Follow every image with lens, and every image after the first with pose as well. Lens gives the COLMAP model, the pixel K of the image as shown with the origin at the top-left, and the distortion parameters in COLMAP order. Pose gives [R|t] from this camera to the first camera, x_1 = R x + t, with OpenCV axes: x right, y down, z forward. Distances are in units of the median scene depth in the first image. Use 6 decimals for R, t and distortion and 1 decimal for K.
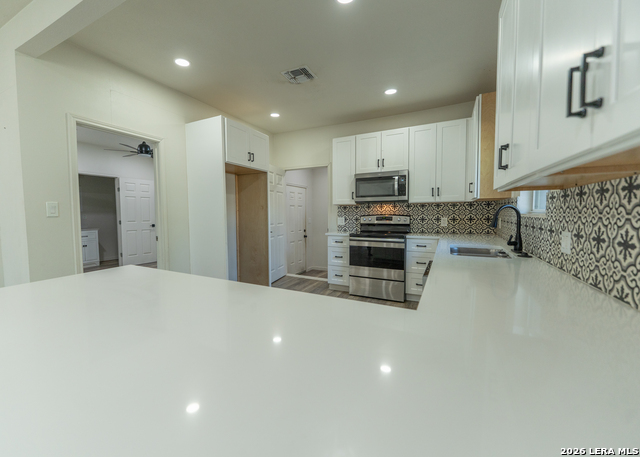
lens RADIAL K [[277.4, 0, 320.0], [0, 277.4, 228.5], [0, 0, 1]] dist [0.000880, -0.000068]
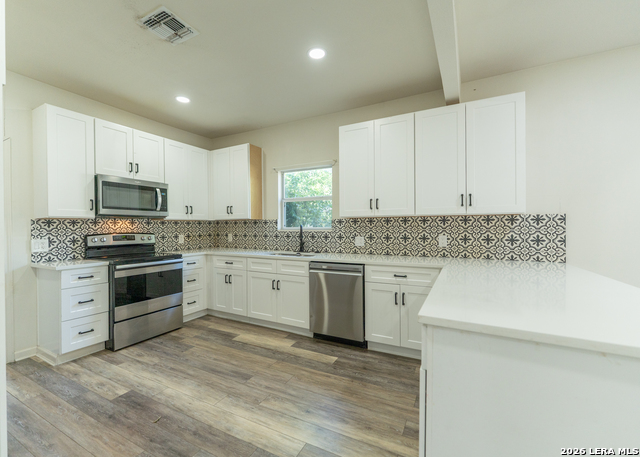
lens RADIAL K [[277.4, 0, 320.0], [0, 277.4, 228.5], [0, 0, 1]] dist [0.000880, -0.000068]
pose [[-0.000692, 0.004722, 0.999989, -0.561906], [0.063416, 0.997976, -0.004668, -0.024901], [-0.997987, 0.063412, -0.000990, 0.470713]]
